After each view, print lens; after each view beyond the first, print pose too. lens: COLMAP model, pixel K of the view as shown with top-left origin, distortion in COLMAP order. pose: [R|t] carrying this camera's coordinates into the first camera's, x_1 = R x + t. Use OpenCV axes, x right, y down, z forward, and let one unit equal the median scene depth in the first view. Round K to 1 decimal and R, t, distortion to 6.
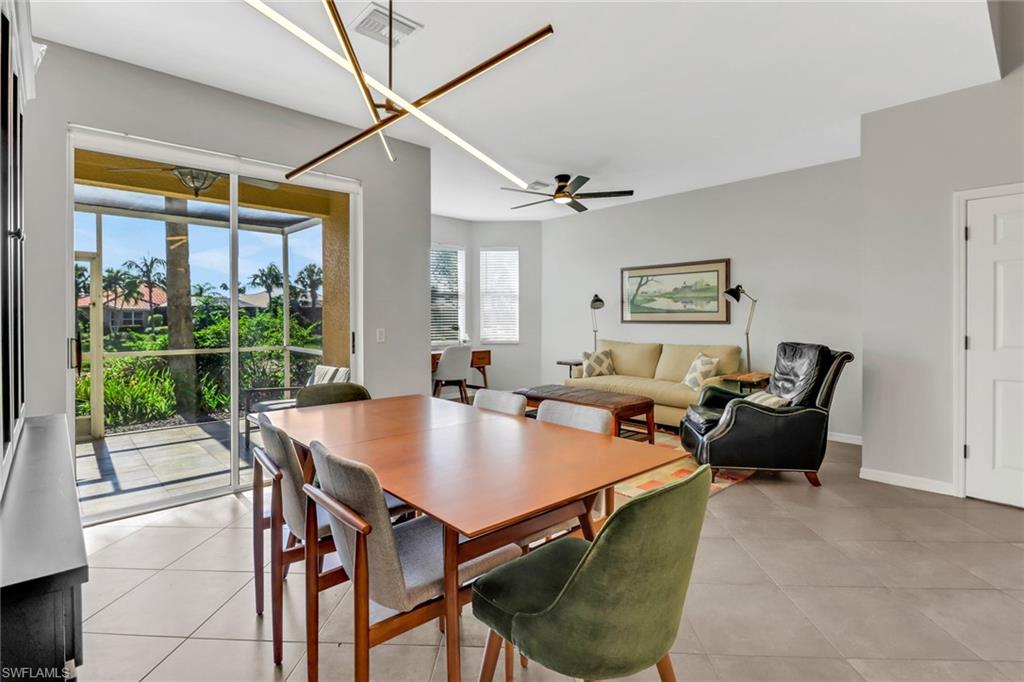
lens RADIAL K [[499.4, 0, 517.1], [0, 499.4, 320.9], [0, 0, 1]] dist [-0.000020, -0.000190]
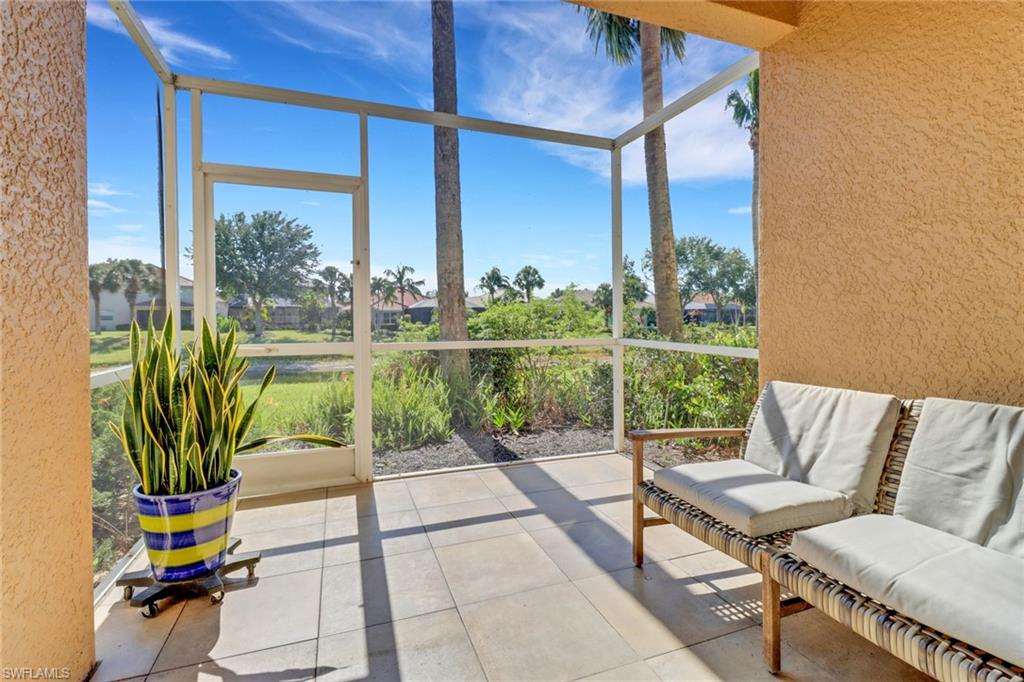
lens RADIAL K [[493.3, 0, 509.8], [0, 493.3, 327.4], [0, 0, 1]] dist [-0.001022, -0.000461]
pose [[0.914359, 0.004059, -0.404884, -0.290044], [0.001593, 0.999906, 0.013620, 0.024708], [0.404901, -0.013099, 0.914267, 0.350025]]
